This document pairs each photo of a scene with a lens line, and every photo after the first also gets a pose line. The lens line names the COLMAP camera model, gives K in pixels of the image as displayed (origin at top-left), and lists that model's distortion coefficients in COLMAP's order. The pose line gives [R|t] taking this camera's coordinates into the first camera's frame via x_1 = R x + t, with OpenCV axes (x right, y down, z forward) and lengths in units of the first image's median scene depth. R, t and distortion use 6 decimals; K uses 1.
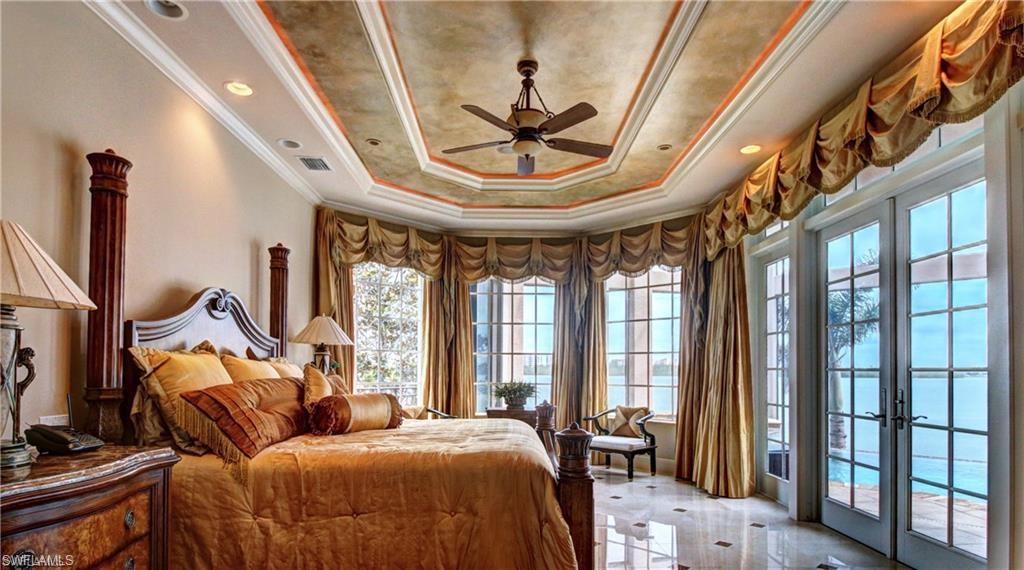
lens RADIAL K [[546.3, 0, 509.7], [0, 546.3, 359.4], [0, 0, 1]] dist [-0.002622, -0.001970]
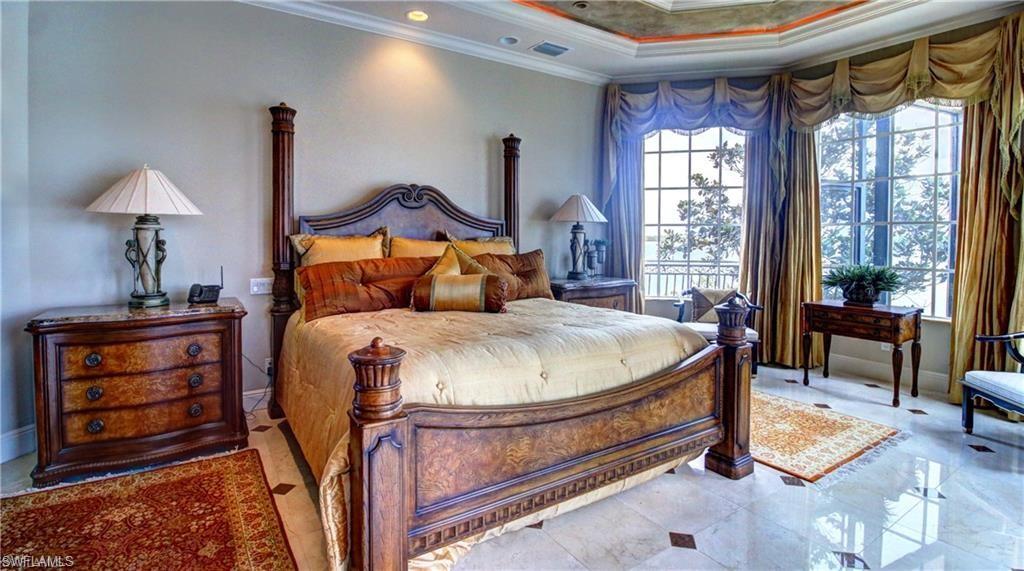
lens RADIAL K [[492.8, 0, 514.7], [0, 492.8, 245.7], [0, 0, 1]] dist [-0.000573, -0.000393]
pose [[0.533718, 0.015491, -0.845521, 0.506495], [0.016410, 0.999454, 0.028670, -0.014719], [0.845503, -0.029177, 0.533173, 0.537827]]
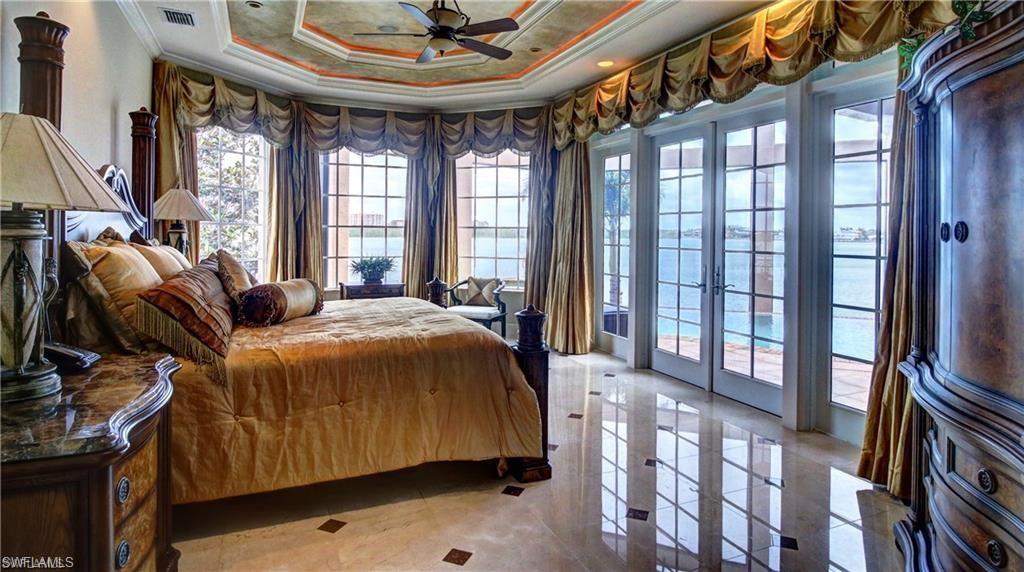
lens RADIAL K [[560.3, 0, 511.9], [0, 560.3, 233.3], [0, 0, 1]] dist [0.003155, 0.000322]
pose [[0.920911, 0.002028, 0.389768, -0.264703], [-0.011619, 0.999685, 0.022252, -0.044413], [-0.389600, -0.025021, 0.920644, -0.069797]]
